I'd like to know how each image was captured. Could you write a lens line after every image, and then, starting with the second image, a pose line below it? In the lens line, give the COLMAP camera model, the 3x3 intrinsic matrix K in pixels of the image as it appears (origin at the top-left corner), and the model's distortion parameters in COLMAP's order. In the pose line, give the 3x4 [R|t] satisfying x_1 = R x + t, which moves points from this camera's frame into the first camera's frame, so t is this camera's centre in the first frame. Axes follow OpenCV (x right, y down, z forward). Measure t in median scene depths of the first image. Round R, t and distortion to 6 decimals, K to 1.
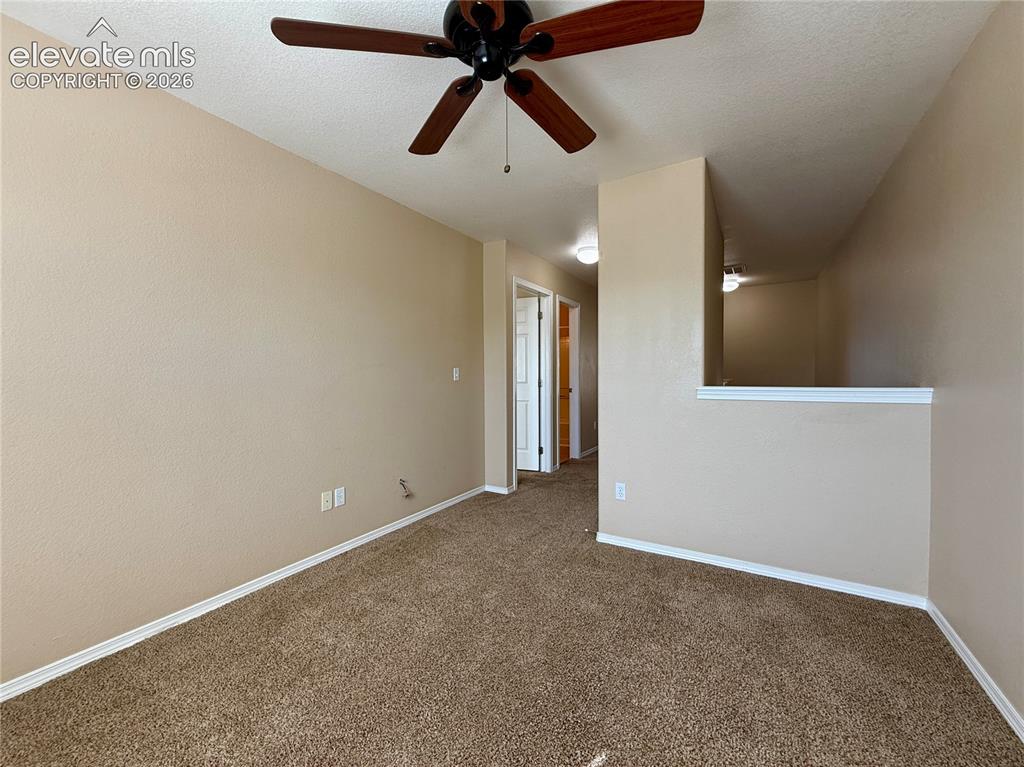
lens RADIAL K [[424.9, 0, 504.7], [0, 424.9, 381.8], [0, 0, 1]] dist [0.003503, 0.000021]
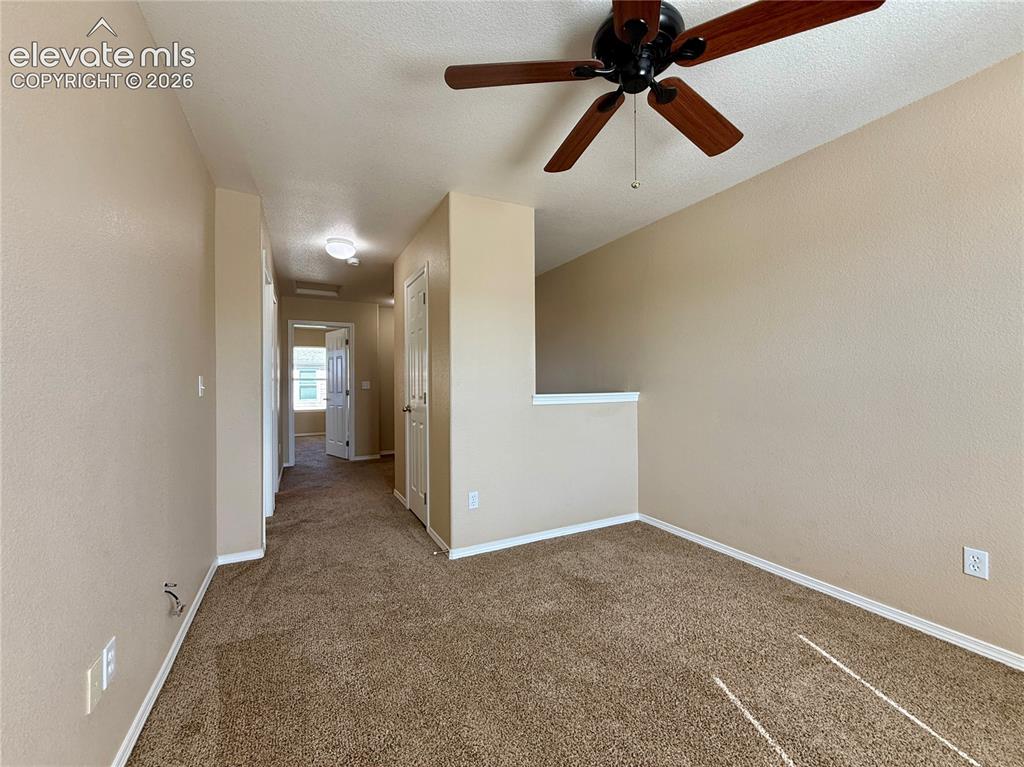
lens RADIAL K [[424.9, 0, 505.1], [0, 424.9, 381.5], [0, 0, 1]] dist [0.003503, 0.000021]
pose [[0.499975, 0.010470, 0.865976, -0.610478], [0.020538, 0.999502, -0.023942, 0.000678], [-0.865796, 0.029756, 0.499511, 0.449160]]
